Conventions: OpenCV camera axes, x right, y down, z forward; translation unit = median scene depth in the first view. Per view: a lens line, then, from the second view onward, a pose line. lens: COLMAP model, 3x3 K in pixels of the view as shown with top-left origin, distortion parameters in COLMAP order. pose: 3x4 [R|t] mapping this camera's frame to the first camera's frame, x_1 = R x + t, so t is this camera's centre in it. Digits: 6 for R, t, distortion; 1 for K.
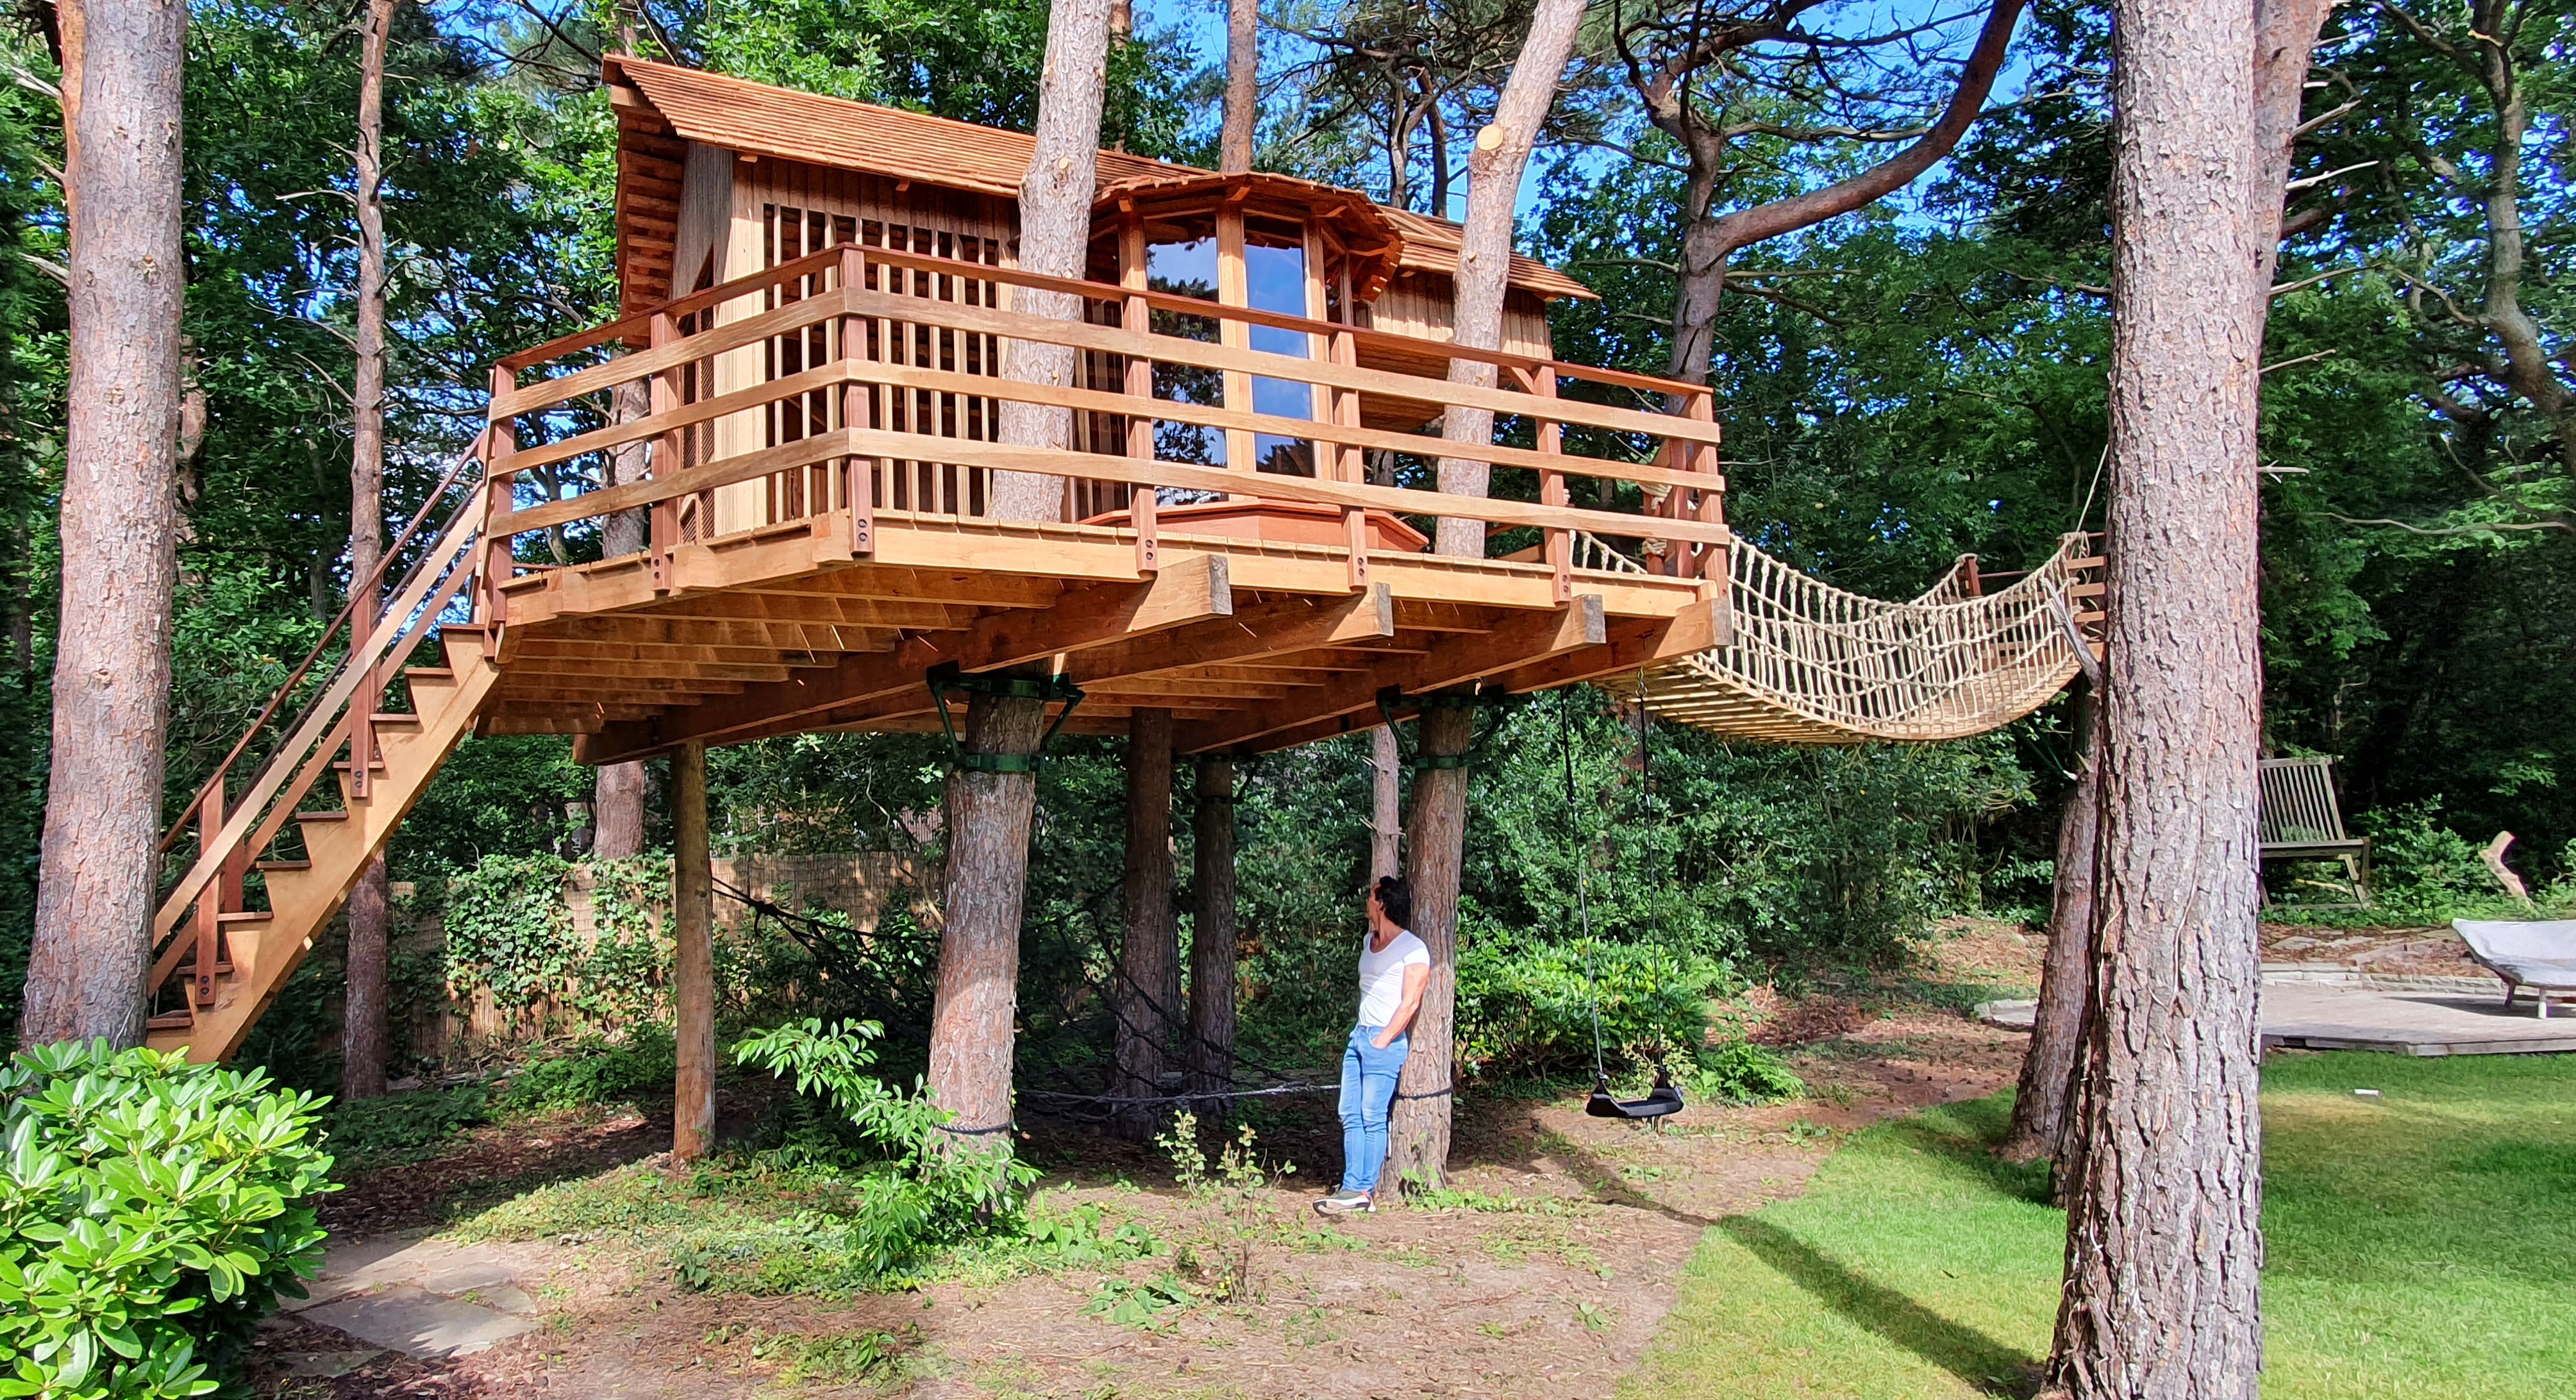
lens RADIAL K [[1468.1, 0, 1288.0], [0, 1468.1, 700.0], [0, 0, 1]] dist [0.017540, -0.000379]
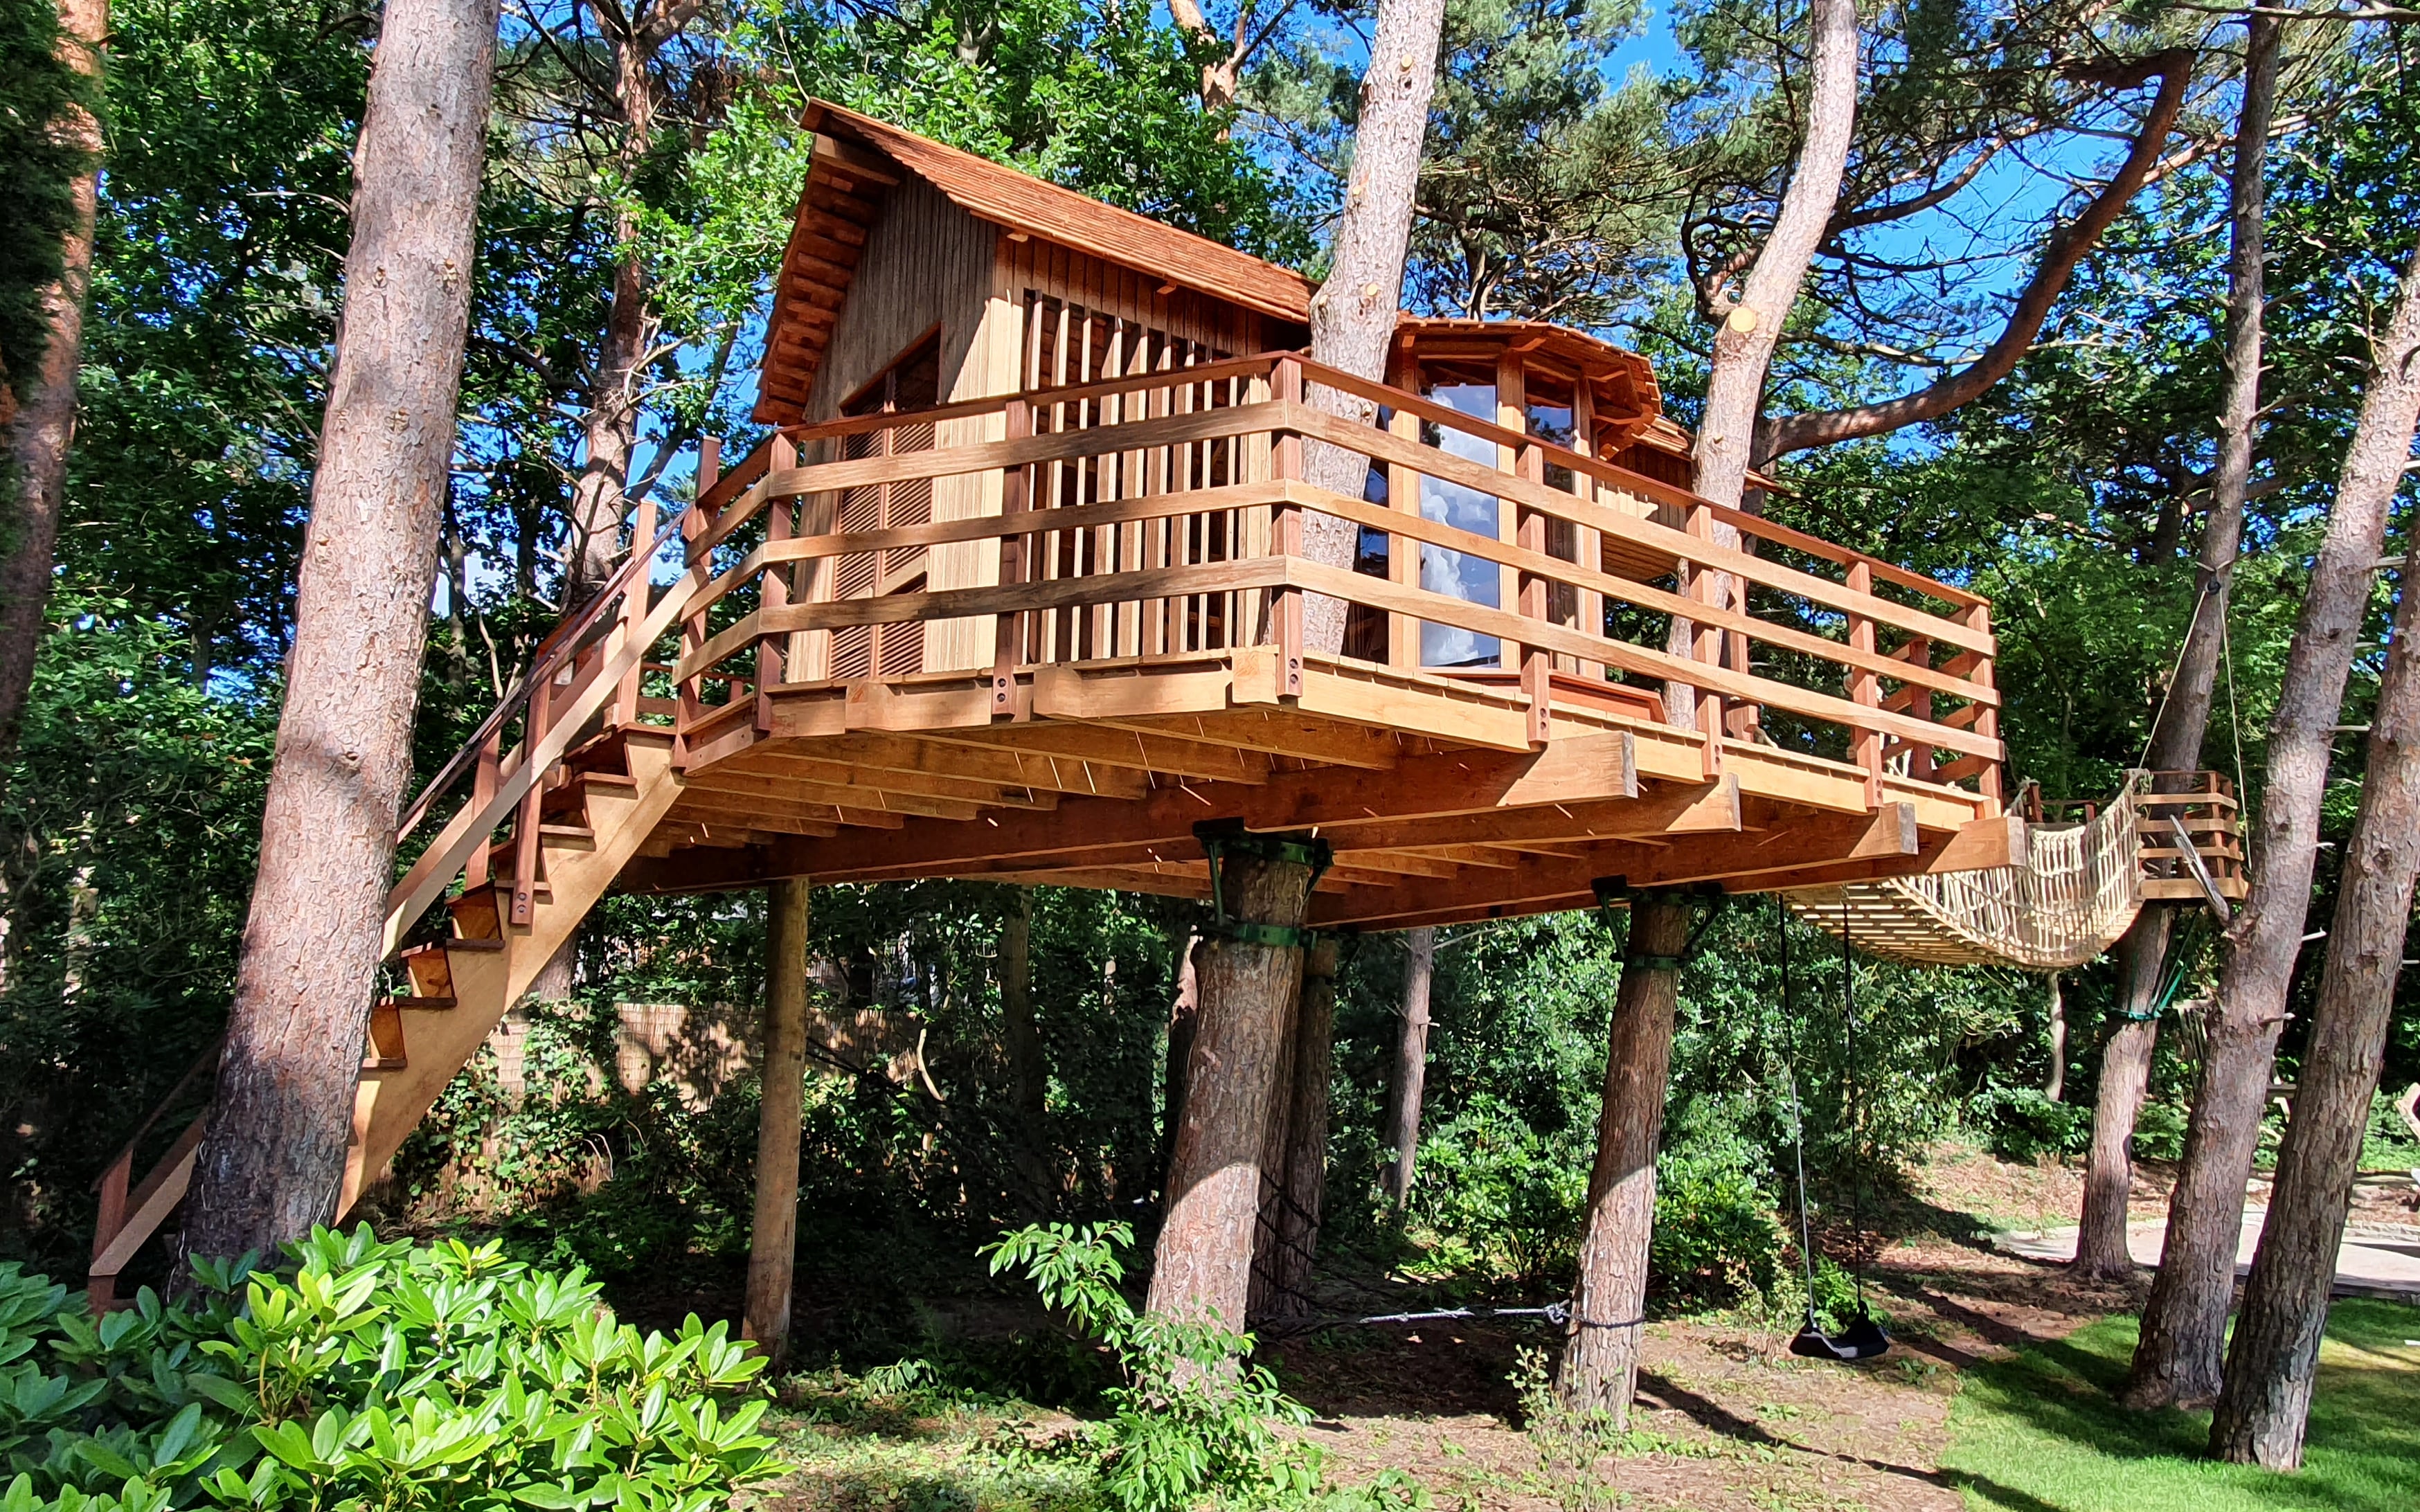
lens RADIAL K [[1544.6, 0, 1210.0], [0, 1544.6, 756.0], [0, 0, 1]] dist [0.017930, -0.000726]
pose [[0.983187, 0.087337, 0.160360, -0.383835], [-0.076753, 0.994515, -0.071062, 0.004127], [-0.165687, 0.057559, 0.984497, 0.076194]]
